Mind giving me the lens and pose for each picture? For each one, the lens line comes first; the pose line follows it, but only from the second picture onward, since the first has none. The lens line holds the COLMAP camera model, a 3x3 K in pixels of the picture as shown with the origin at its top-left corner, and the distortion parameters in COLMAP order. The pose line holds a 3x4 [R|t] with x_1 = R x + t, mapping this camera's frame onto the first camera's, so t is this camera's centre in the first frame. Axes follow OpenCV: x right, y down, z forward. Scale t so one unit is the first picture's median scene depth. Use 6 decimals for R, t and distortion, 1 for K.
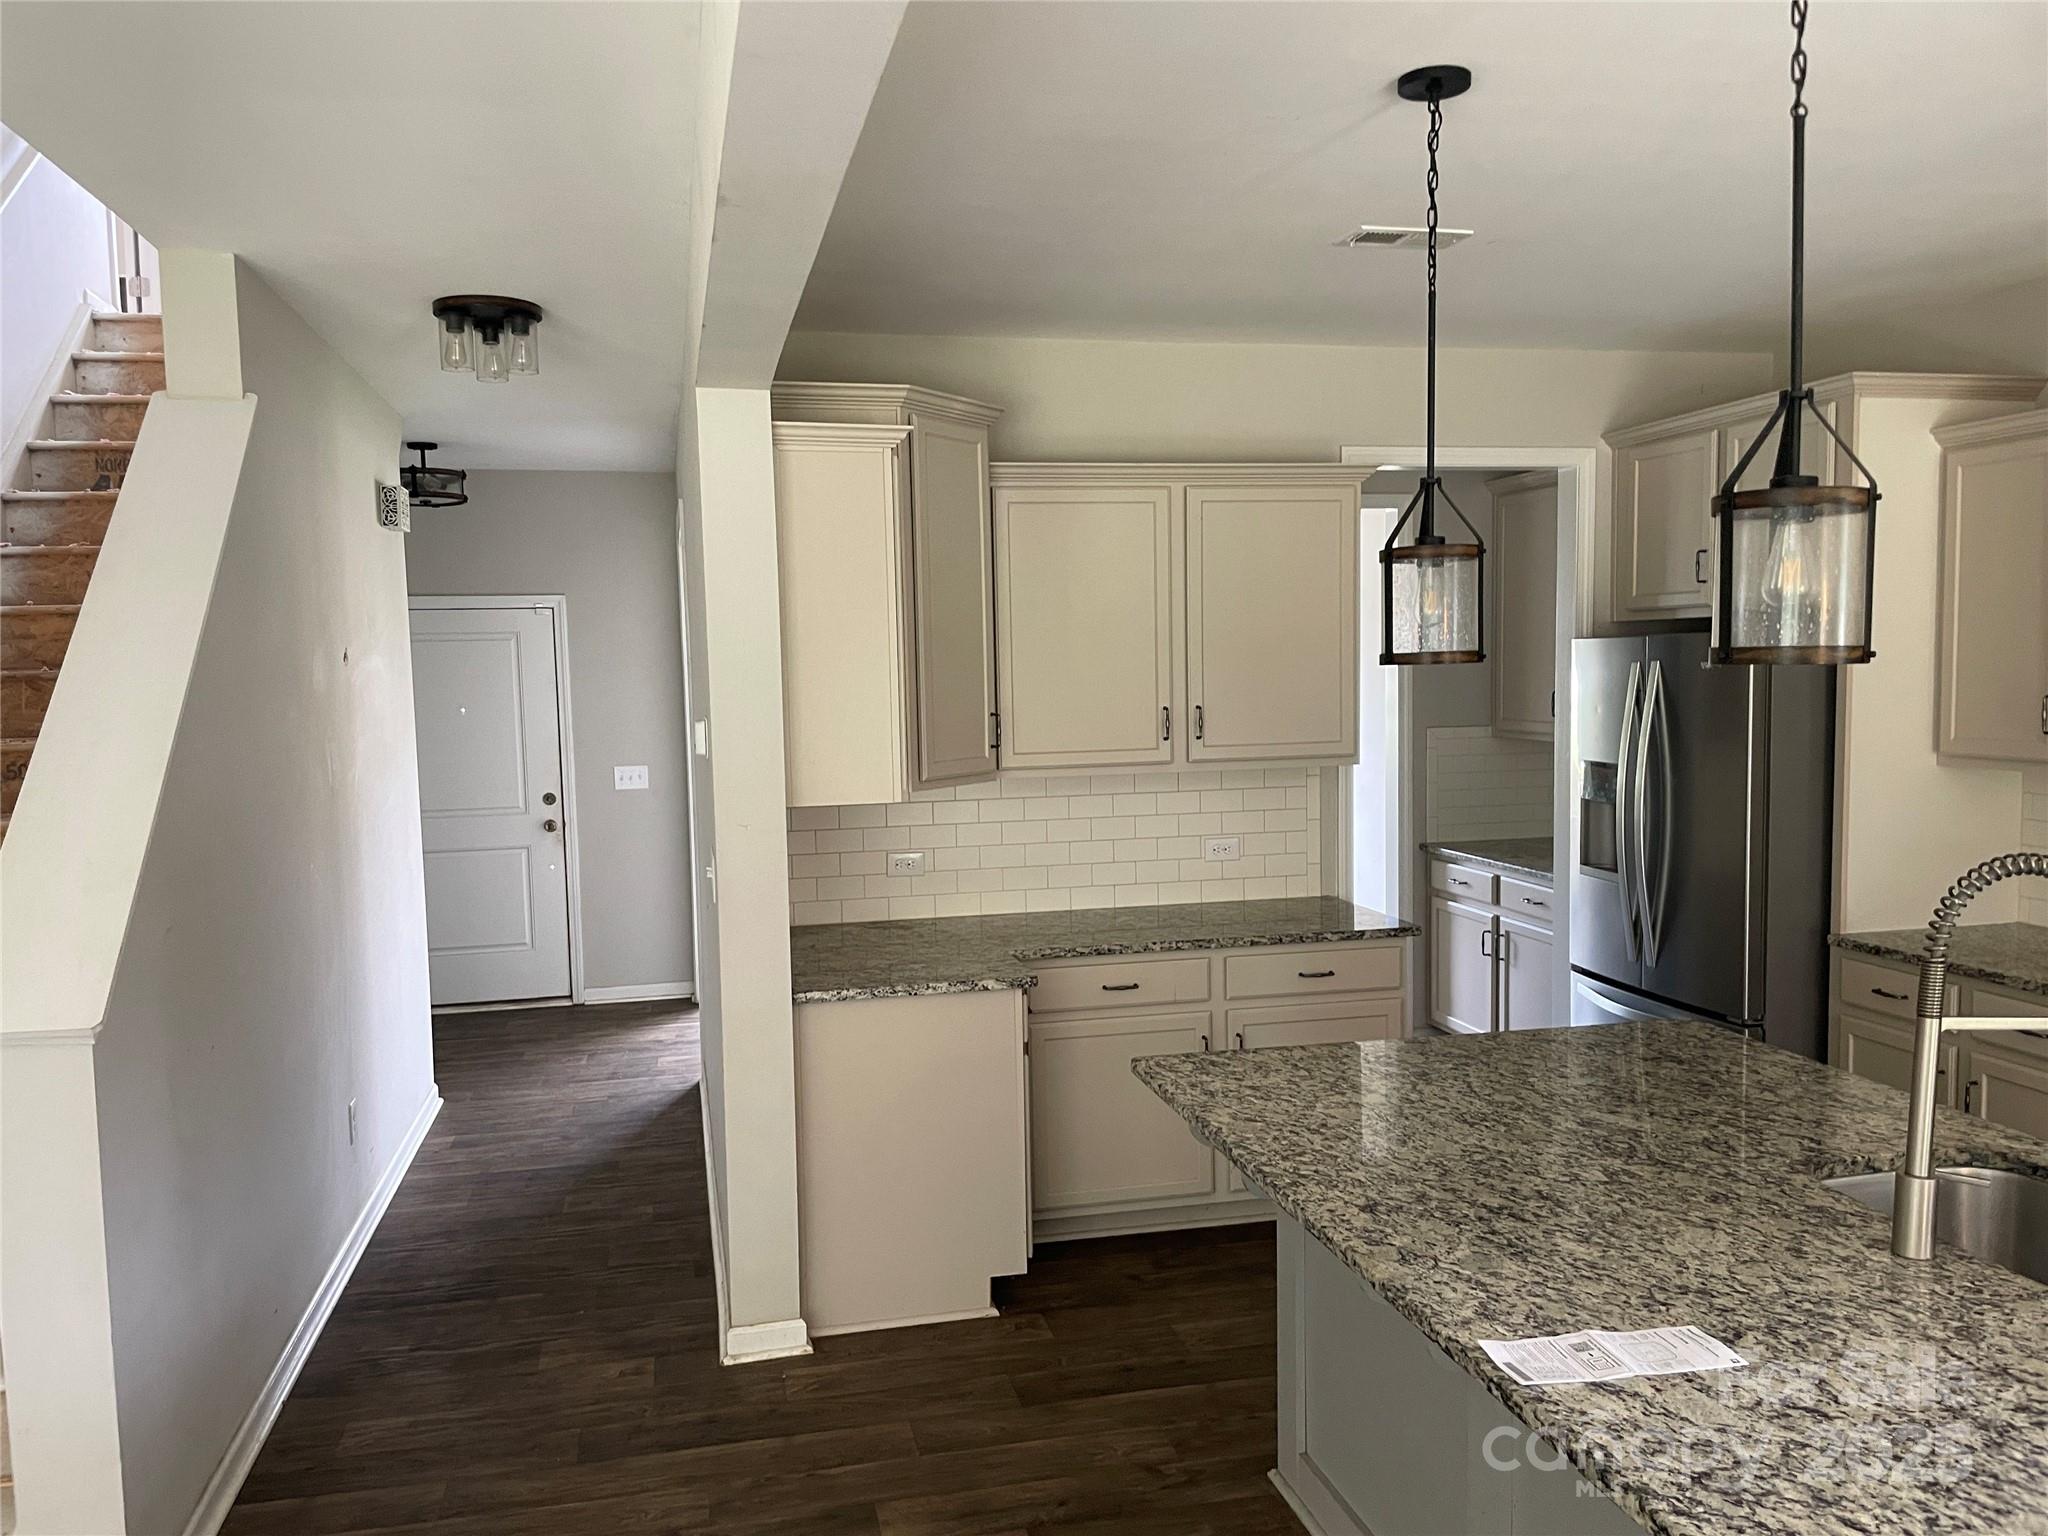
lens RADIAL K [[1563.1, 0, 993.9], [0, 1563.1, 776.7], [0, 0, 1]] dist [0.082662, -0.117658]
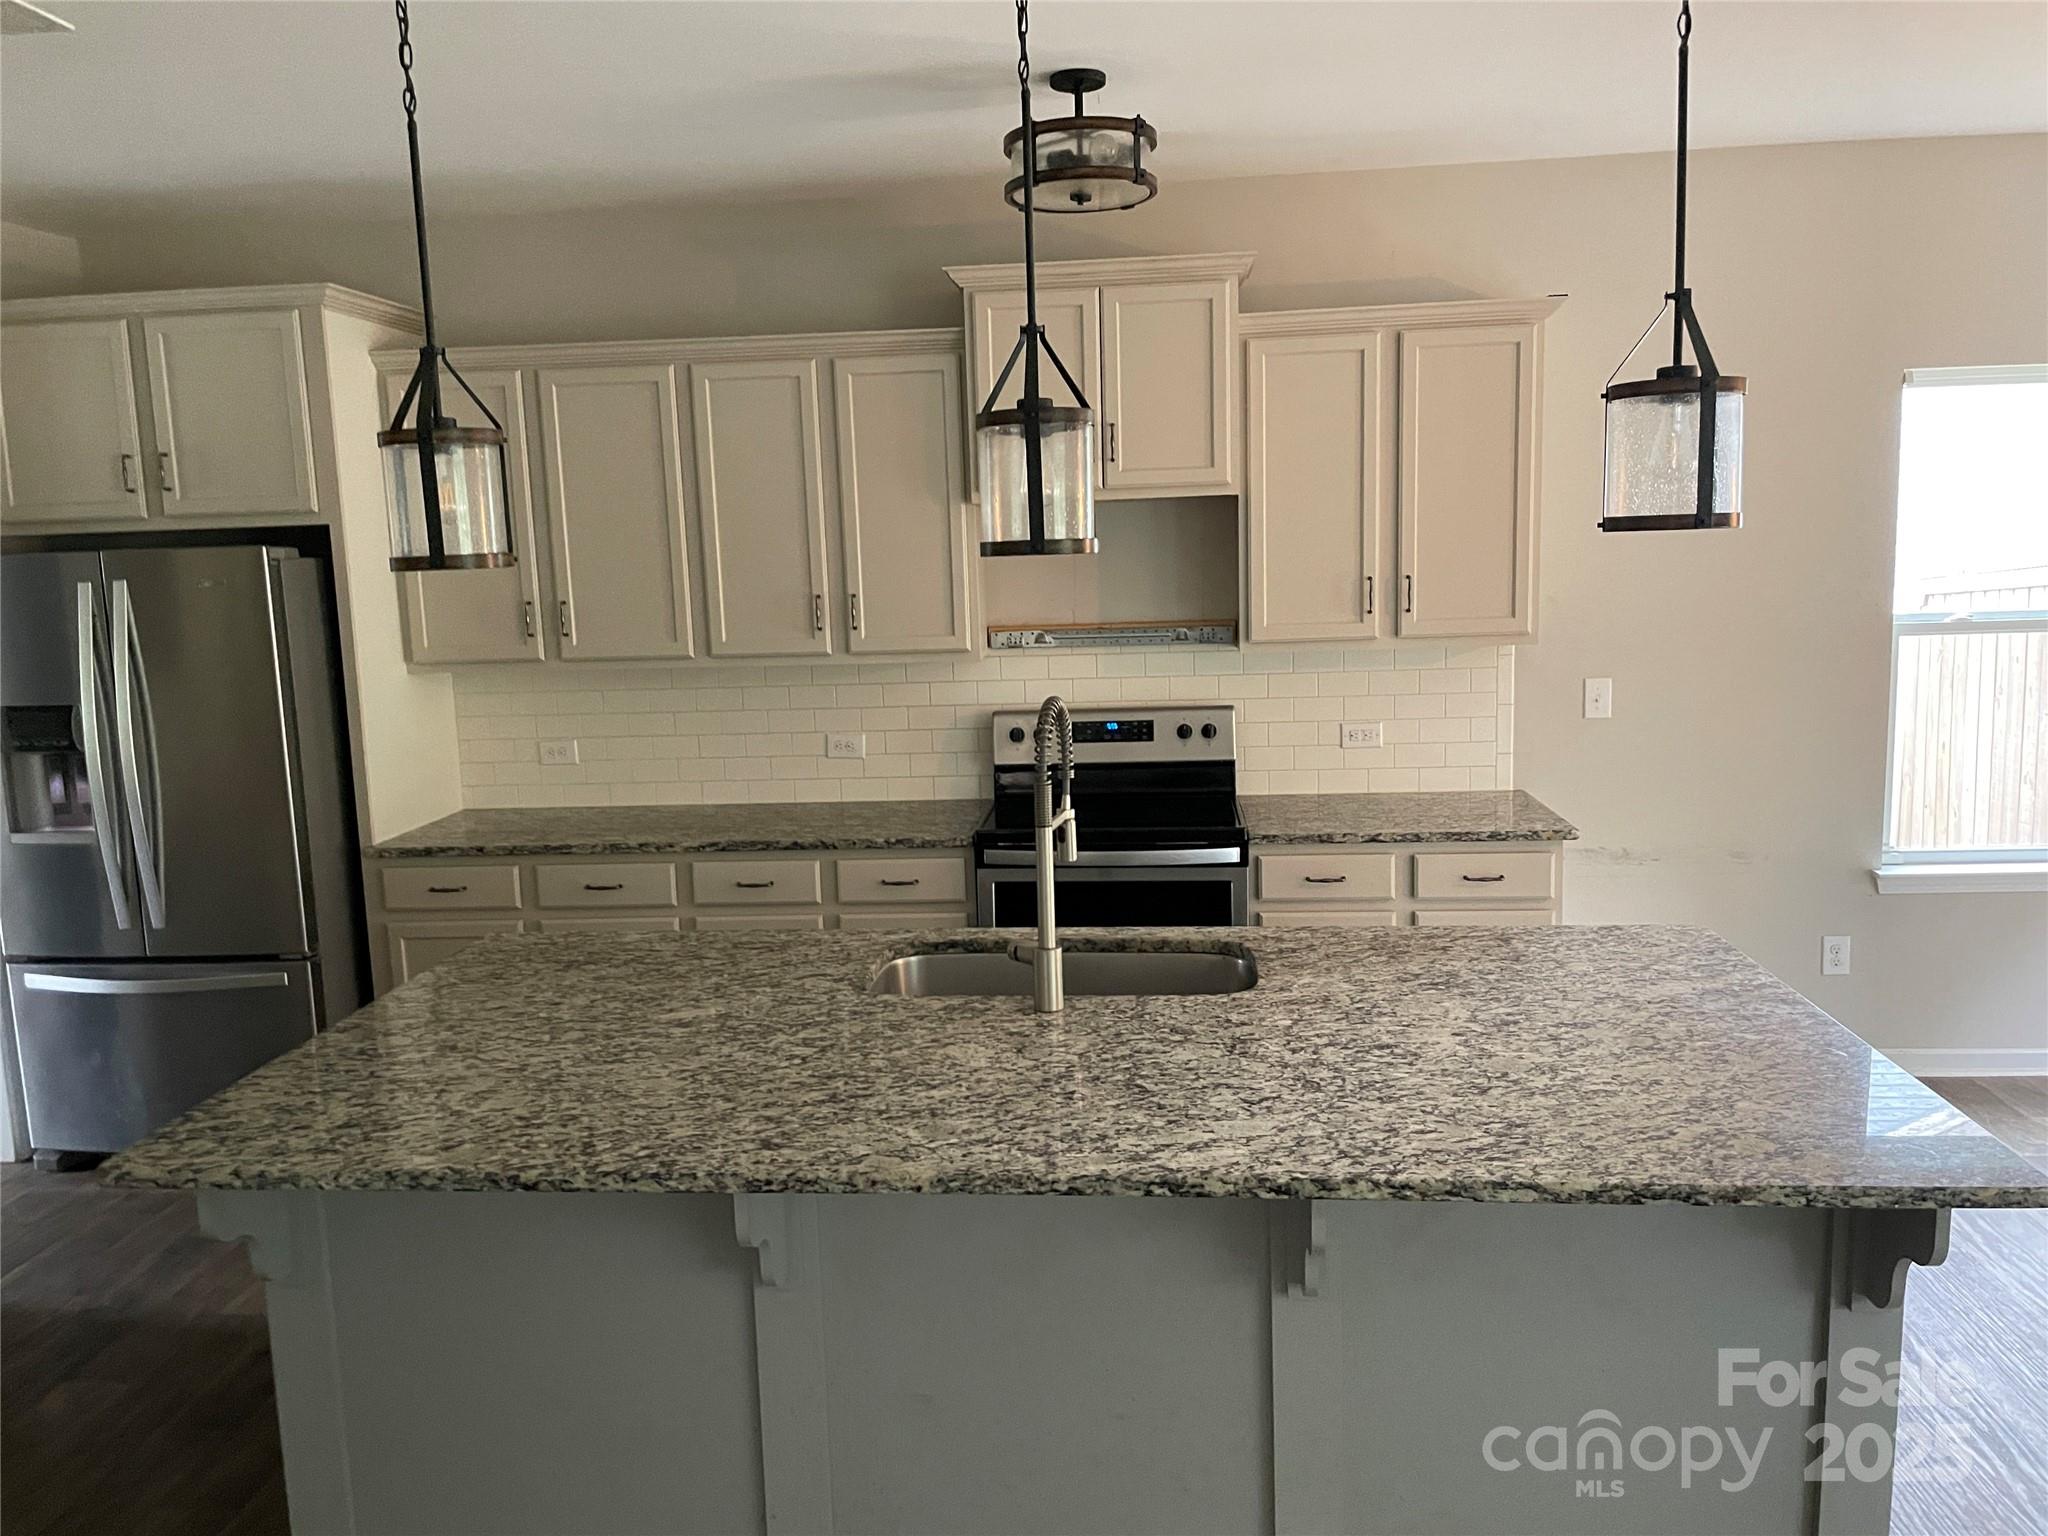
lens RADIAL K [[1563.1, 0, 1022.3], [0, 1563.1, 771.1], [0, 0, 1]] dist [0.082662, -0.117658]
pose [[0.291609, -0.131242, 0.947491, -0.444500], [0.096356, 0.989535, 0.107410, -0.024736], [-0.951672, 0.059975, 0.301203, 0.437193]]
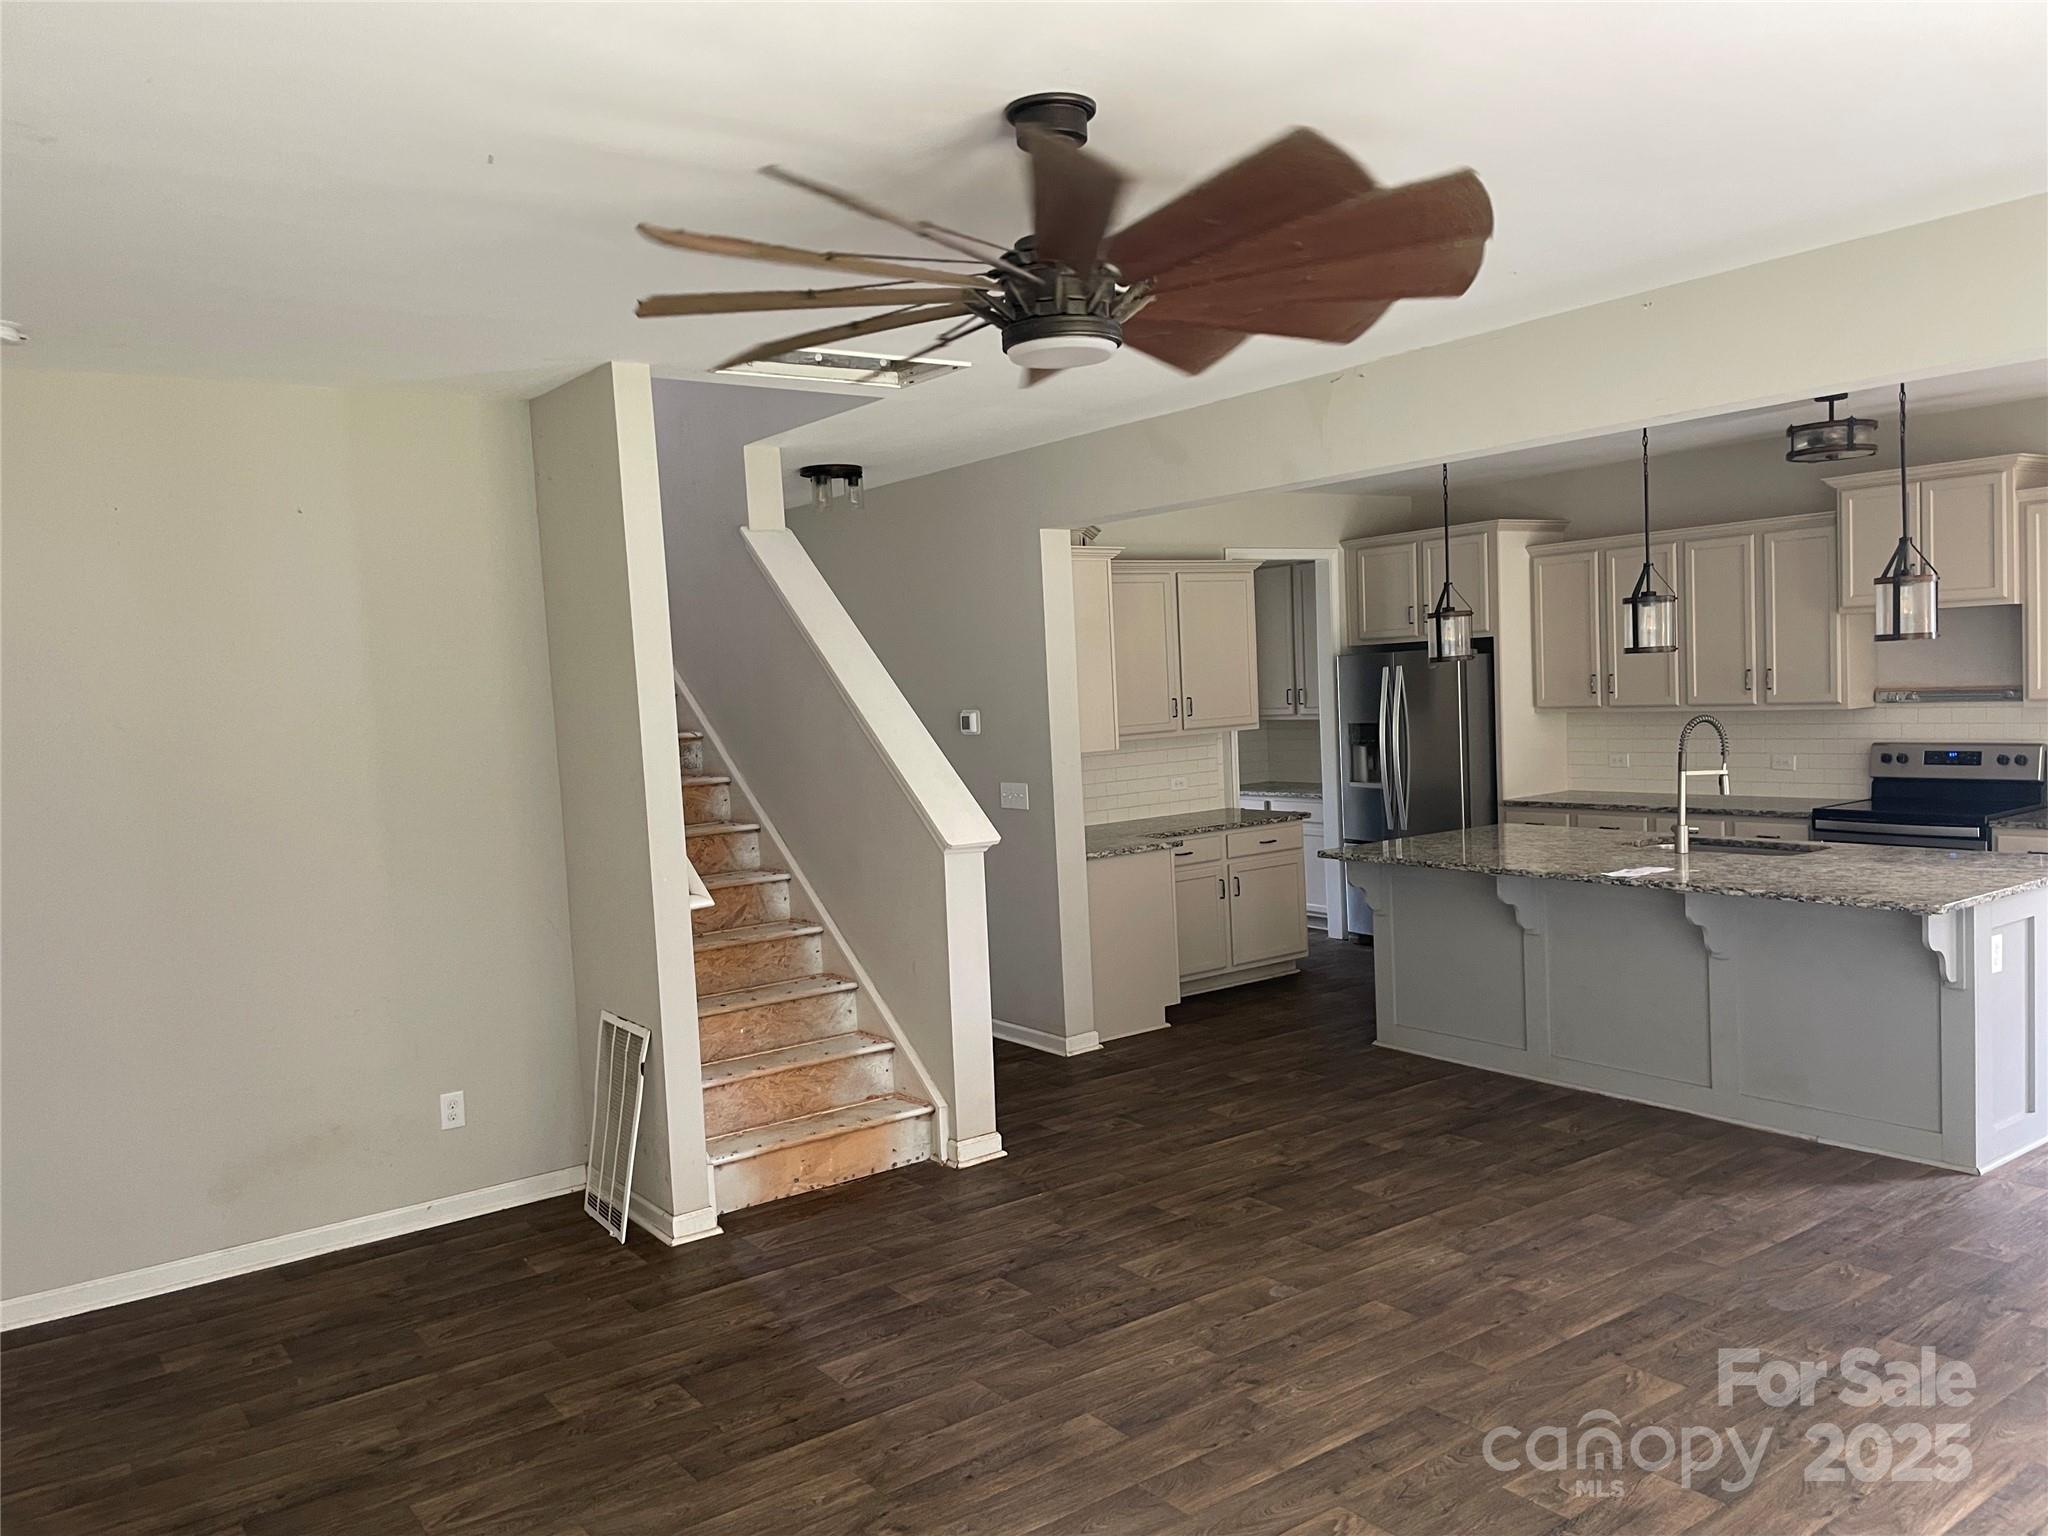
lens RADIAL K [[1563.1, 0, 1006.4], [0, 1563.1, 792.8], [0, 0, 1]] dist [0.082662, -0.117658]
pose [[0.916487, -0.055523, 0.396193, -1.218429], [0.061165, 0.998126, -0.001611, 0.083494], [-0.395361, 0.025710, 0.918166, -0.845844]]
